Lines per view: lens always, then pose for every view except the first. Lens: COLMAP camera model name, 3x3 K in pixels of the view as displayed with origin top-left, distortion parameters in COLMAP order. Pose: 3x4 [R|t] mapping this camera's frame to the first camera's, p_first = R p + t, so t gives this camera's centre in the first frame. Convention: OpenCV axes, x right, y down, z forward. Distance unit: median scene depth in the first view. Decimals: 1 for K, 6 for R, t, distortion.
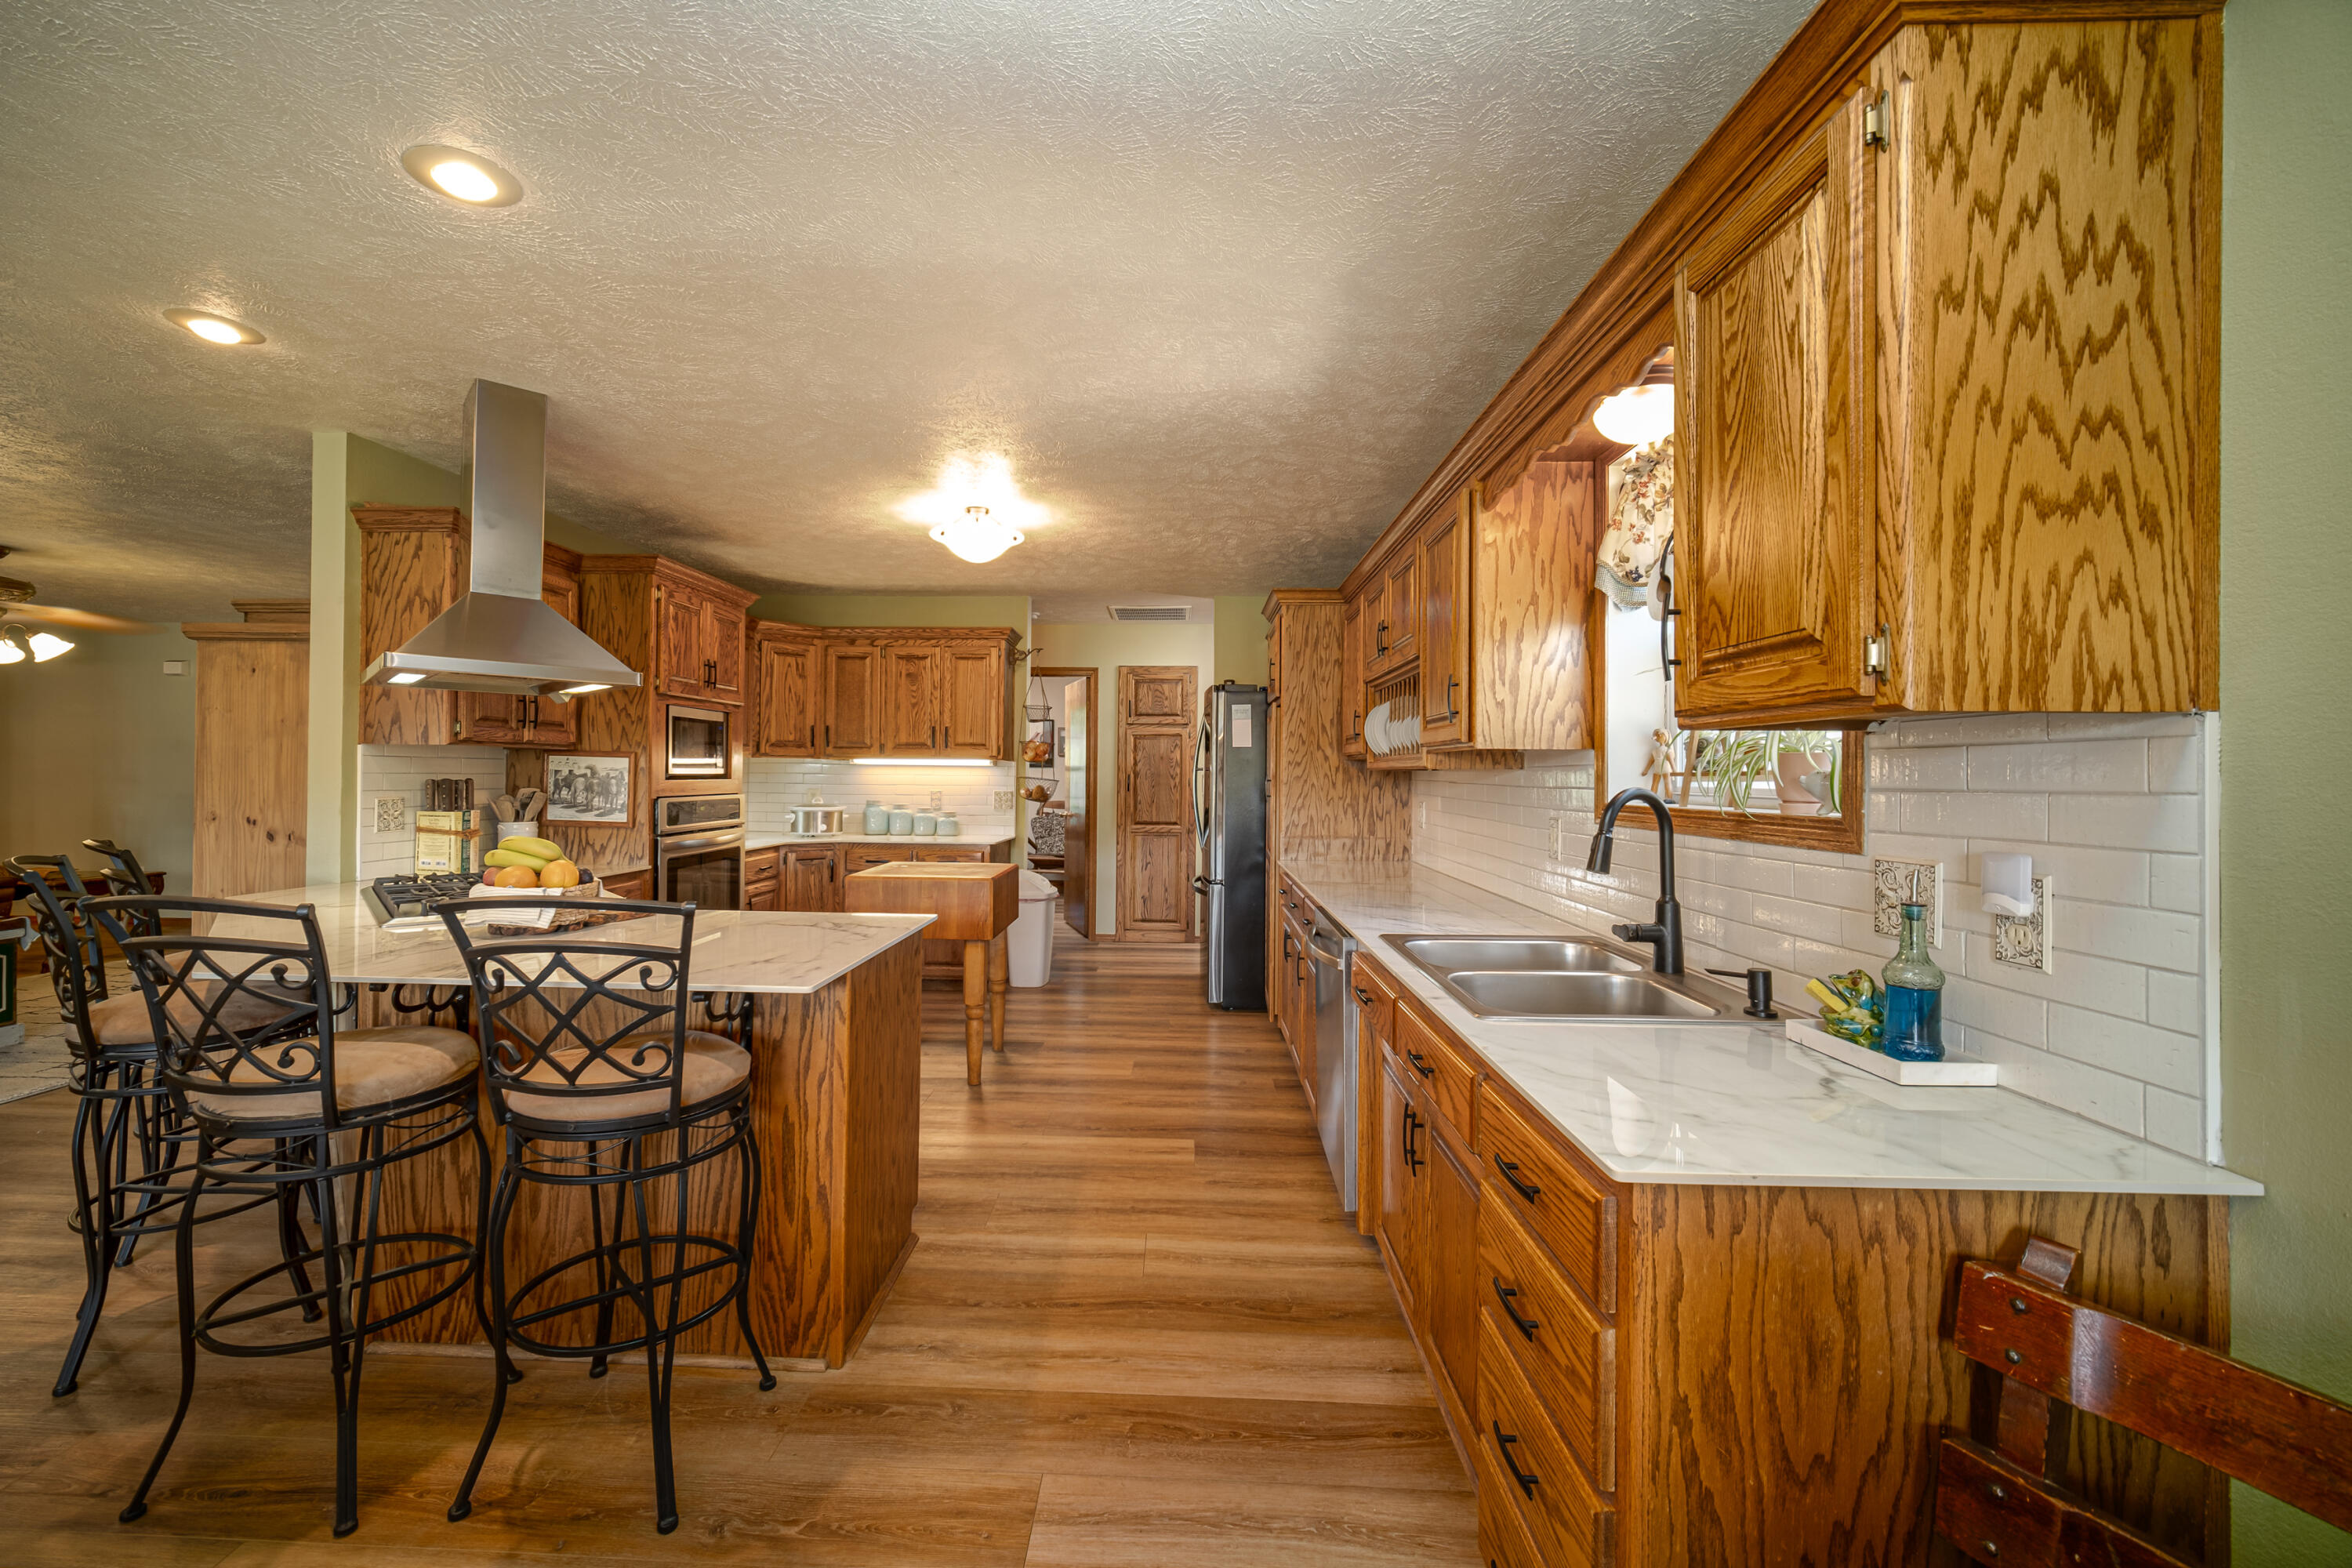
lens RADIAL K [[943.4, 0, 1142.5], [0, 943.4, 772.7], [0, 0, 1]] dist [-0.003778, -0.000144]
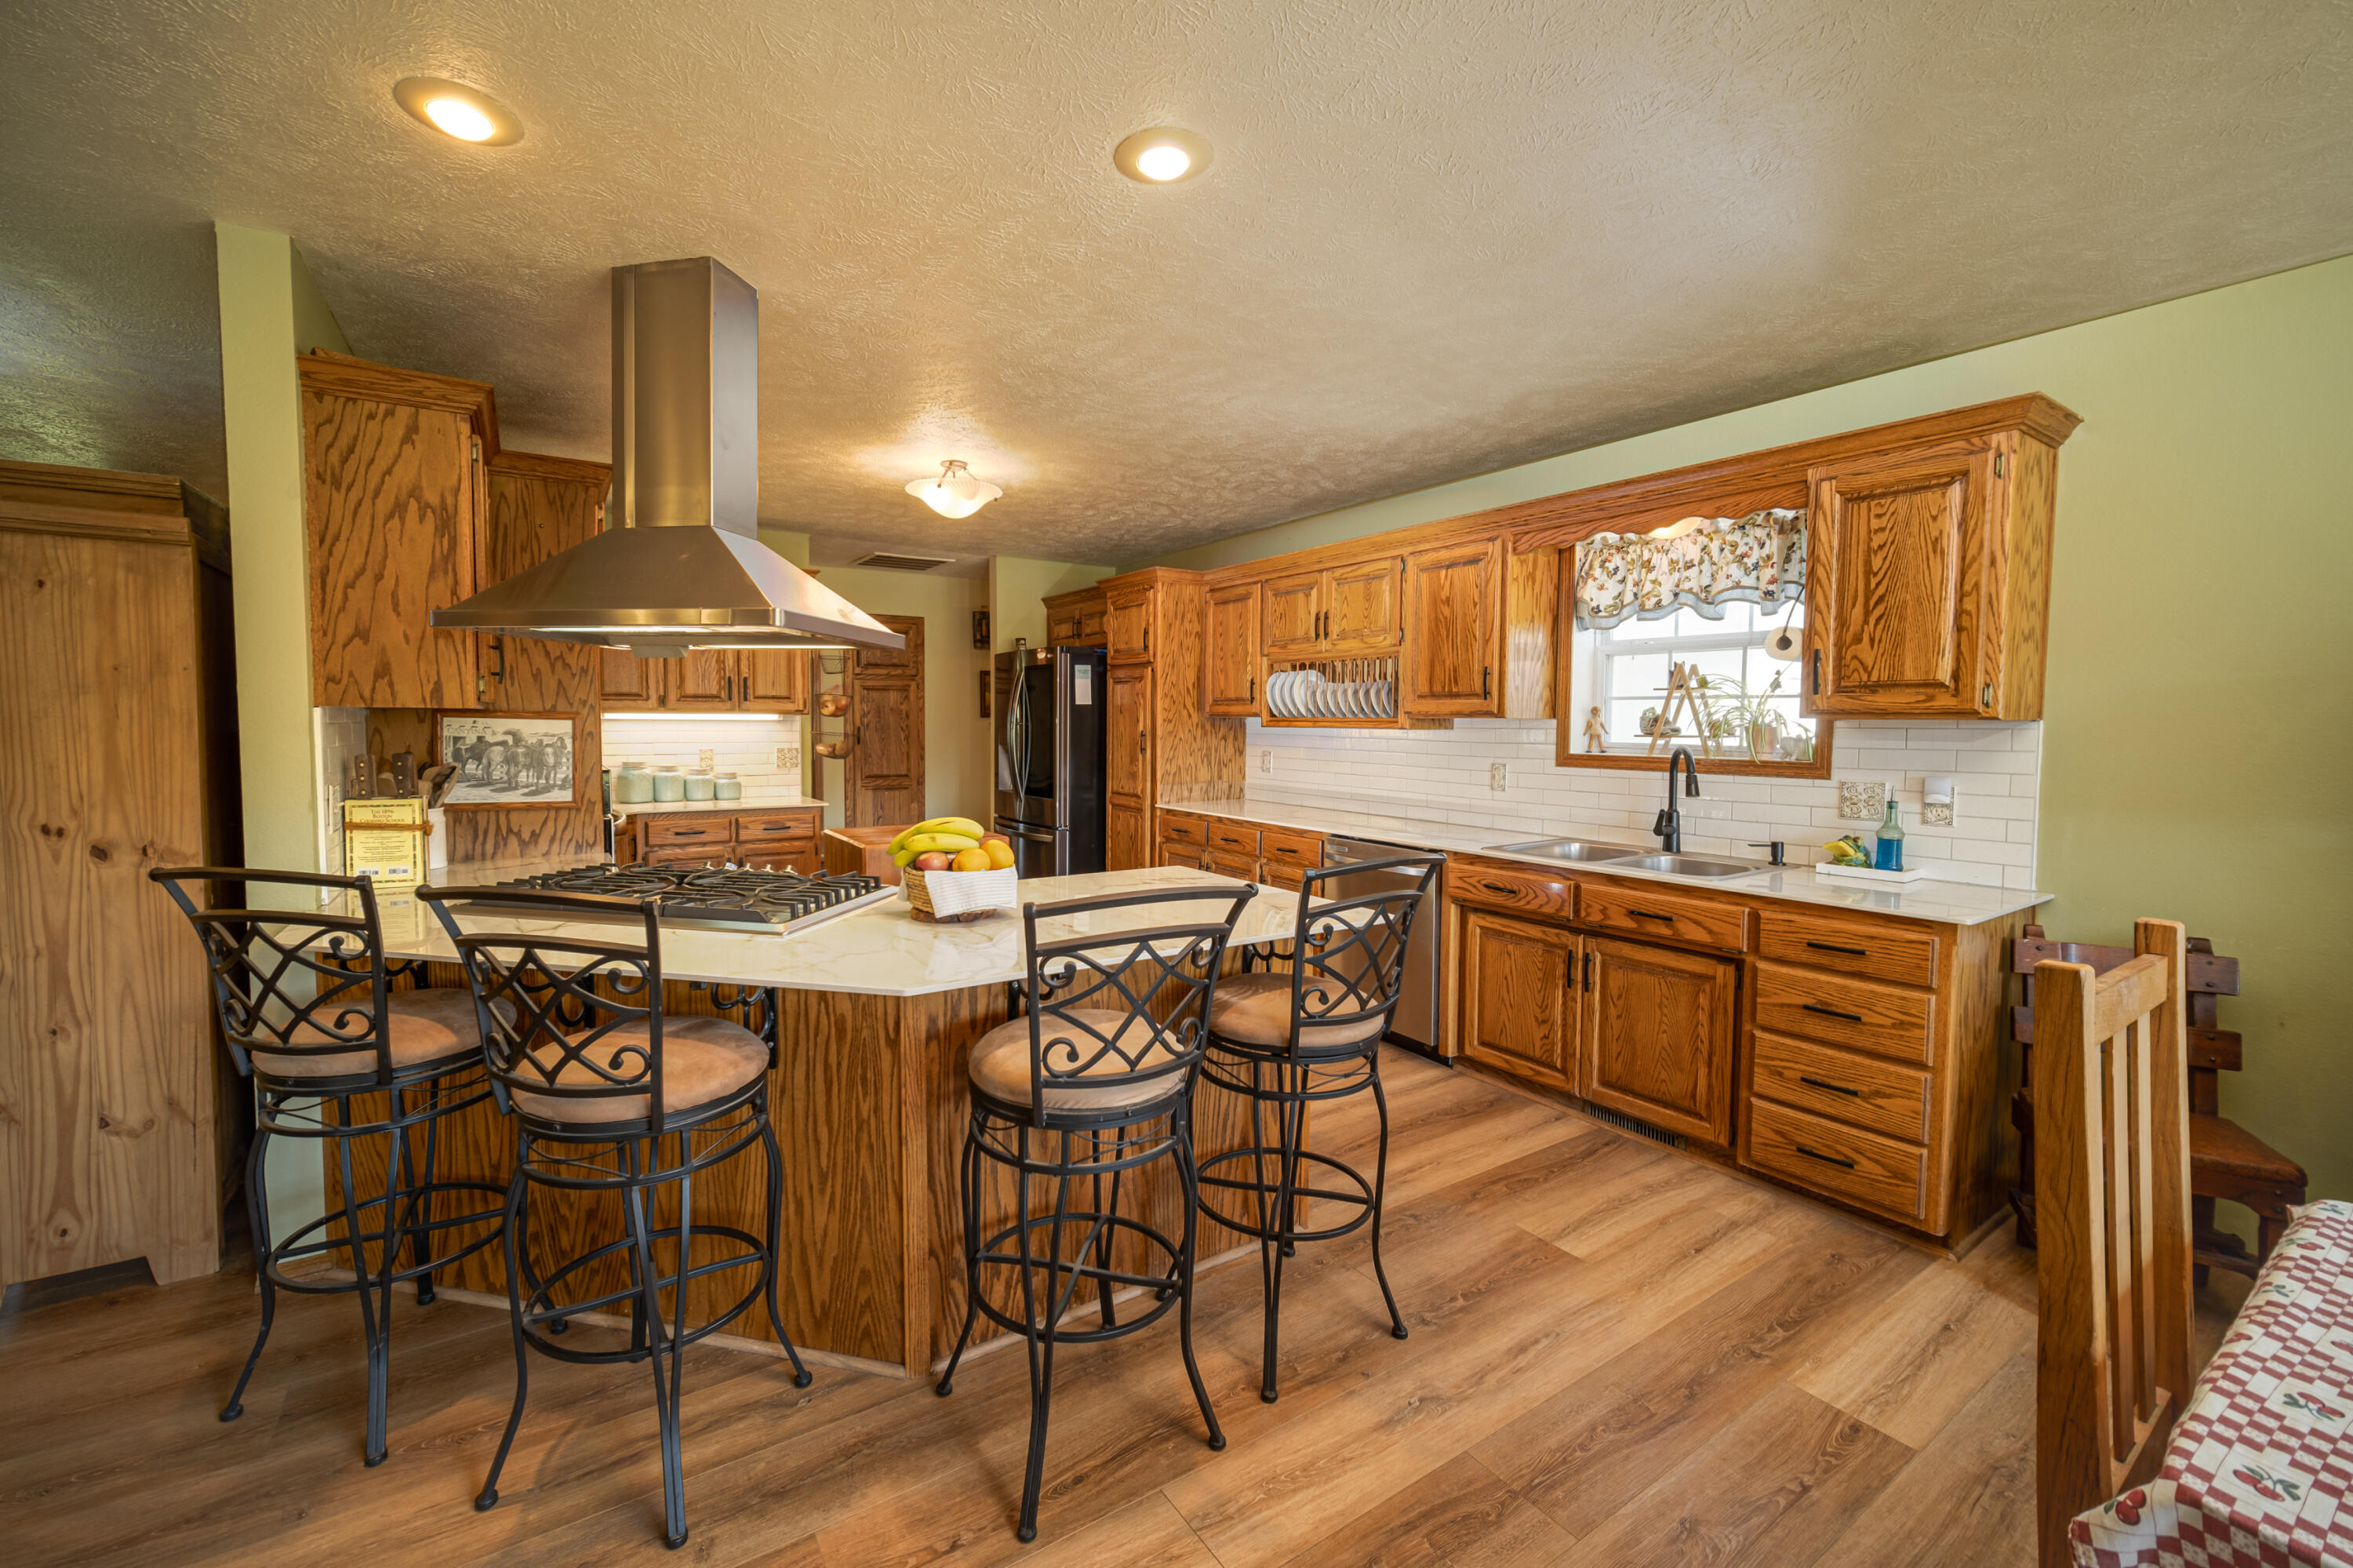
lens RADIAL K [[943.8, 0, 1143.0], [0, 943.8, 772.7], [0, 0, 1]] dist [-0.003778, -0.000144]
pose [[0.816709, -0.036403, 0.575900, -0.611325], [0.000344, 0.998039, 0.062599, -0.021004], [-0.577050, -0.050927, 0.815120, 0.075758]]
